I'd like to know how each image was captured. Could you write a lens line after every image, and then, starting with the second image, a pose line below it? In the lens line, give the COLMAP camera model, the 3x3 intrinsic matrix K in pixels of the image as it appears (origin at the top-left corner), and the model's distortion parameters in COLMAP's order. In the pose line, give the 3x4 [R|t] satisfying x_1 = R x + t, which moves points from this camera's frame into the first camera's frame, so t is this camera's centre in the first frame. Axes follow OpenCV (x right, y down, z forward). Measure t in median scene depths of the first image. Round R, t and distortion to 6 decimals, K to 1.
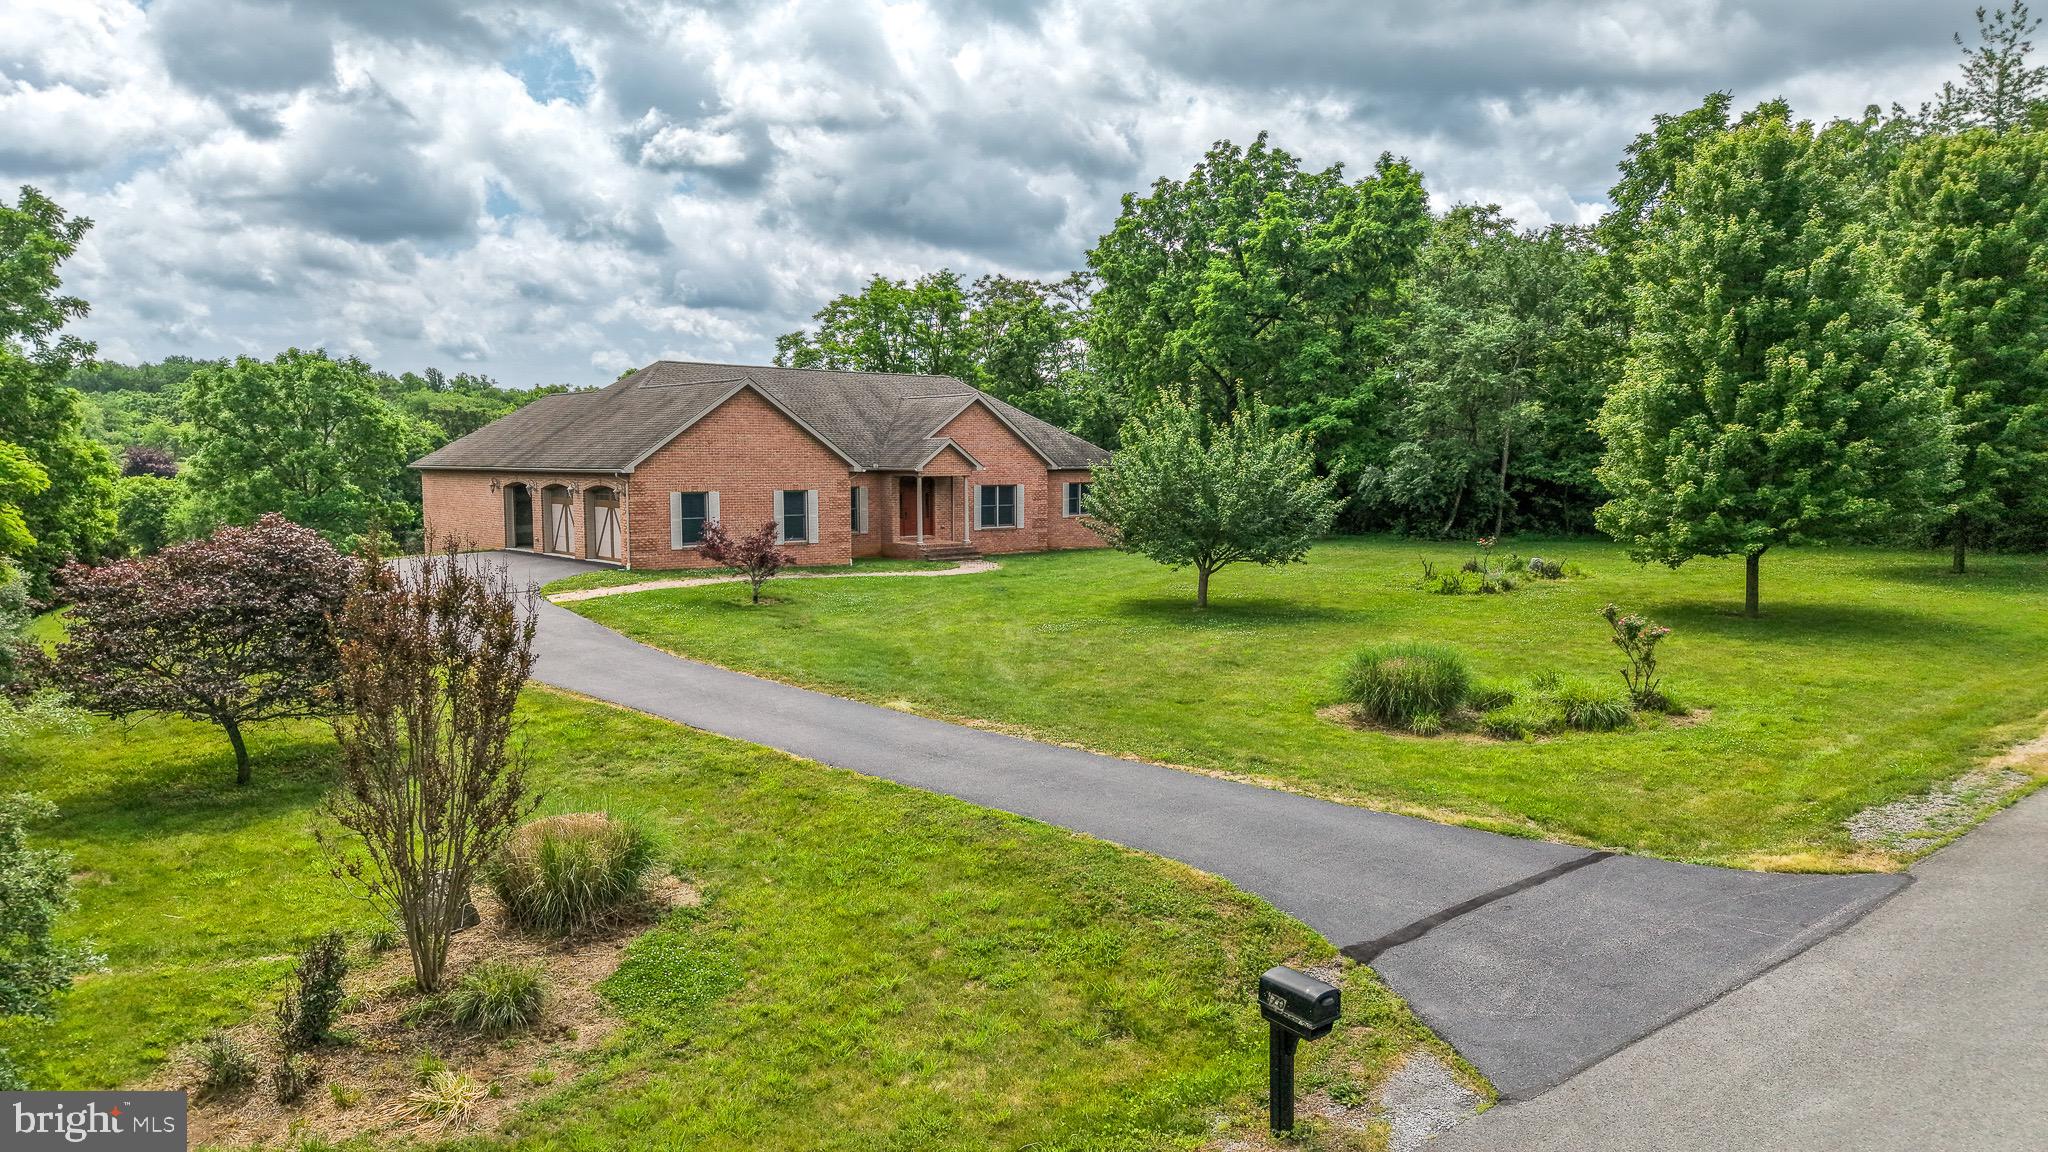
lens RADIAL K [[1368.2, 0, 1010.7], [0, 1368.2, 624.0], [0, 0, 1]] dist [0.086888, -0.166248]
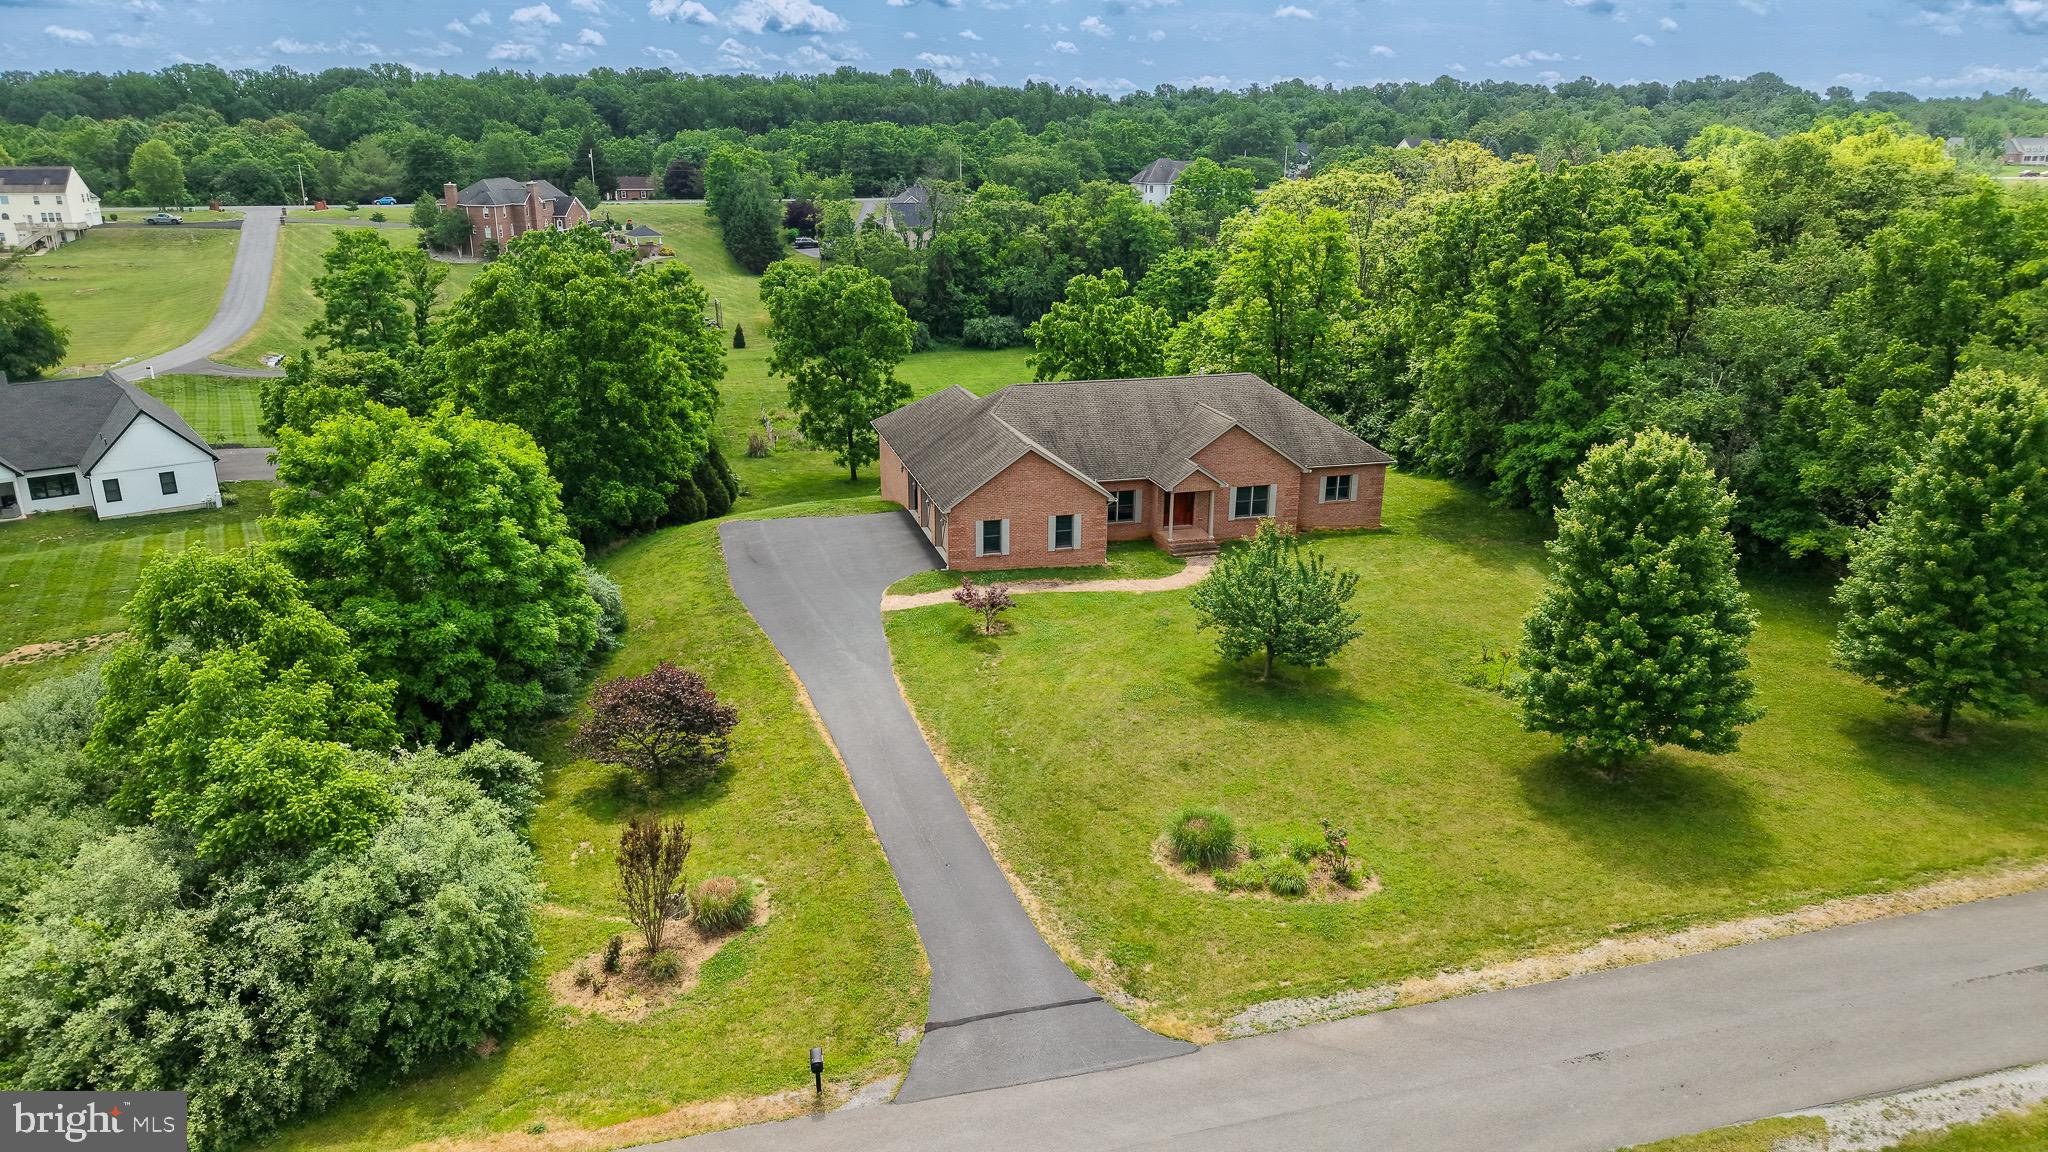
lens RADIAL K [[1368.2, 0, 1019.4], [0, 1368.2, 588.0], [0, 0, 1]] dist [0.029574, -0.030502]
pose [[0.908277, 0.143804, -0.392878, 0.341955], [-0.058949, 0.973691, 0.220117, -0.304437], [0.414196, -0.176768, 0.892858, -0.296362]]
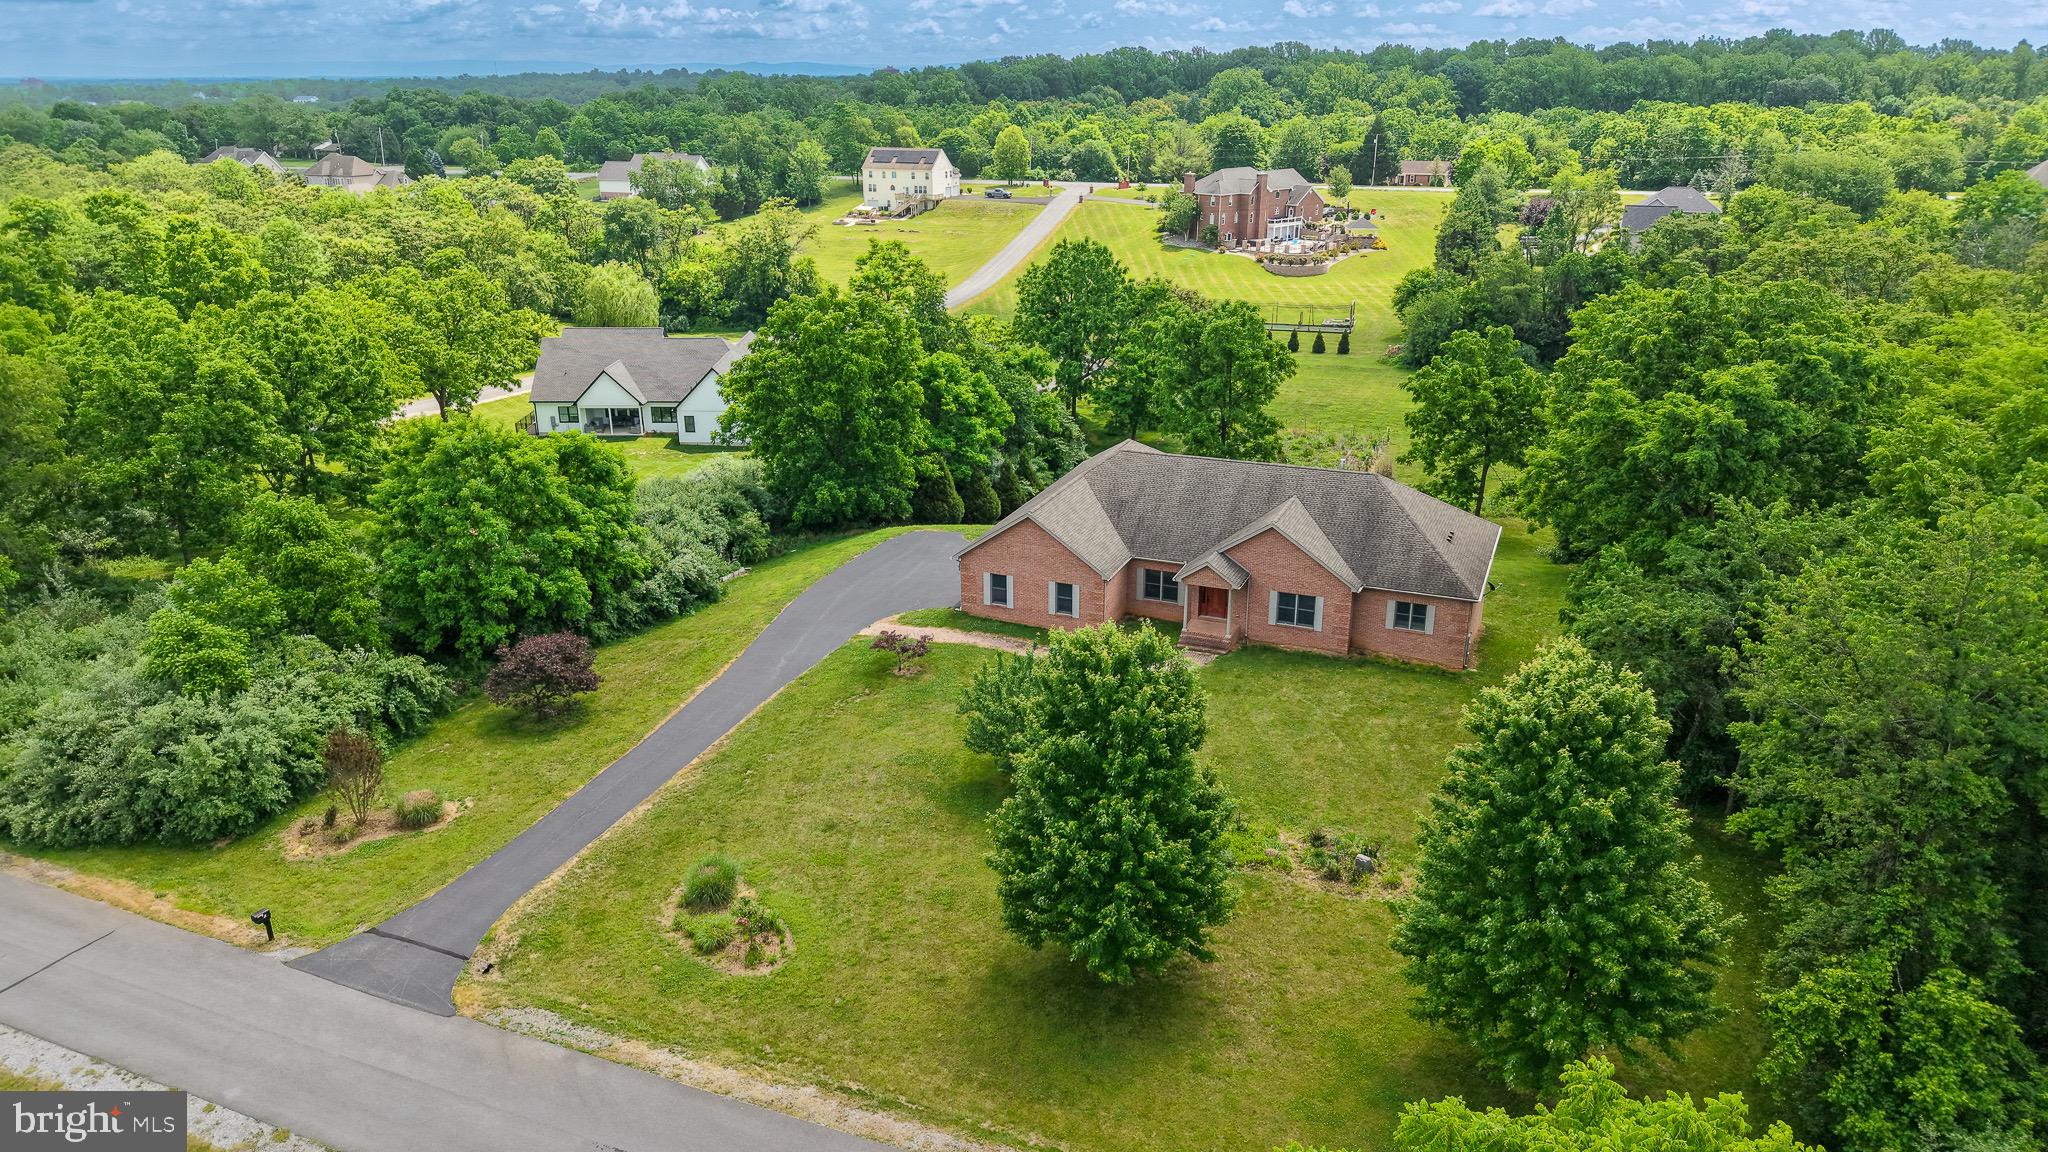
lens RADIAL K [[1386.0, 0, 1015.0], [0, 1386.0, 576.3], [0, 0, 1]] dist [0.039766, -0.055459]
pose [[0.458405, 0.303793, -0.835209, 0.988594], [-0.102446, 0.951562, 0.289887, -0.490275], [0.882819, -0.047321, 0.467323, 0.210930]]
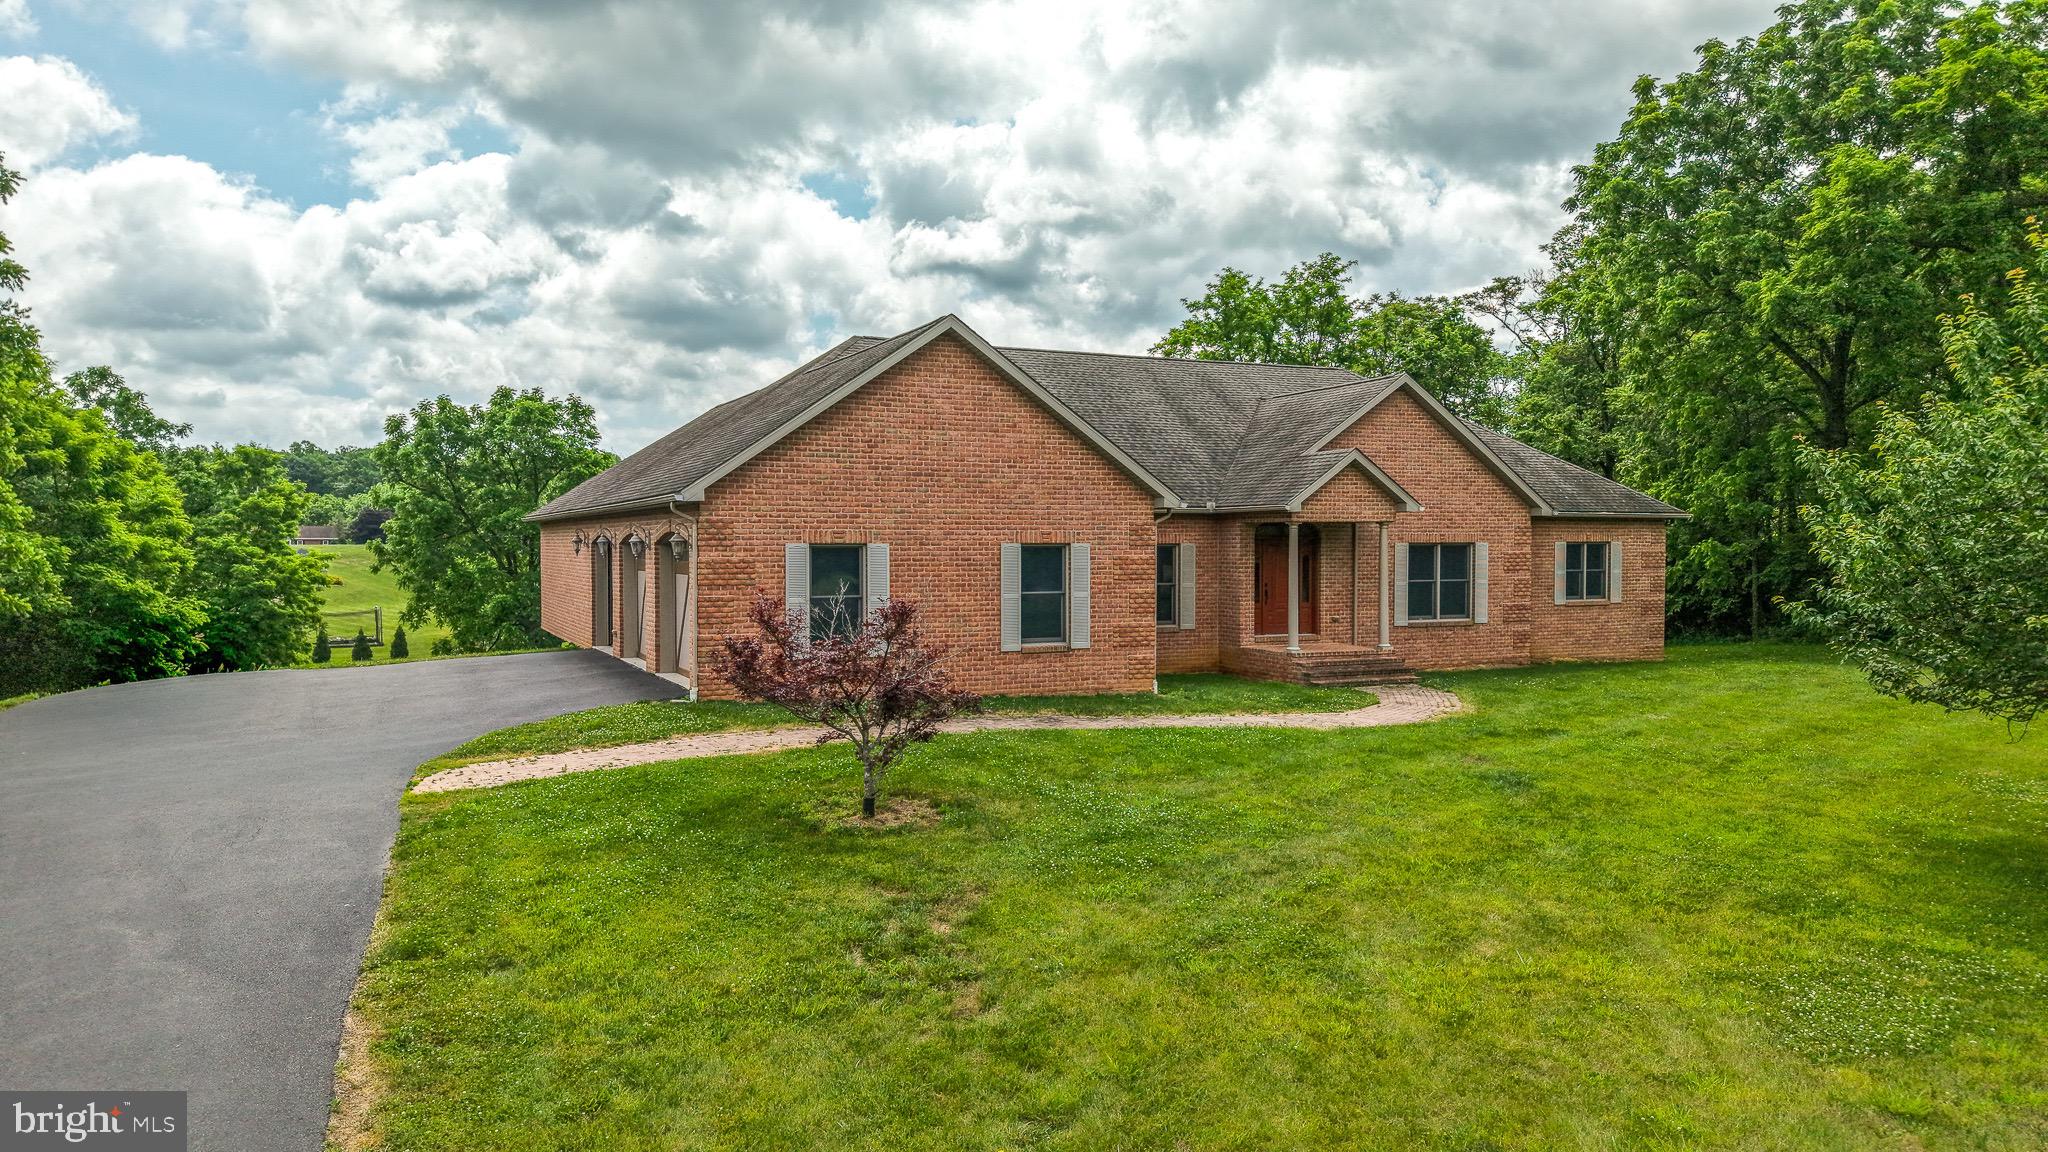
lens RADIAL K [[1368.2, 0, 1019.4], [0, 1368.2, 588.0], [0, 0, 1]] dist [0.029574, -0.030502]
pose [[0.968753, 0.009079, -0.247861, -0.037743], [-0.031273, 0.995826, -0.085752, -0.034049], [0.246048, 0.090824, 0.964993, 0.464423]]
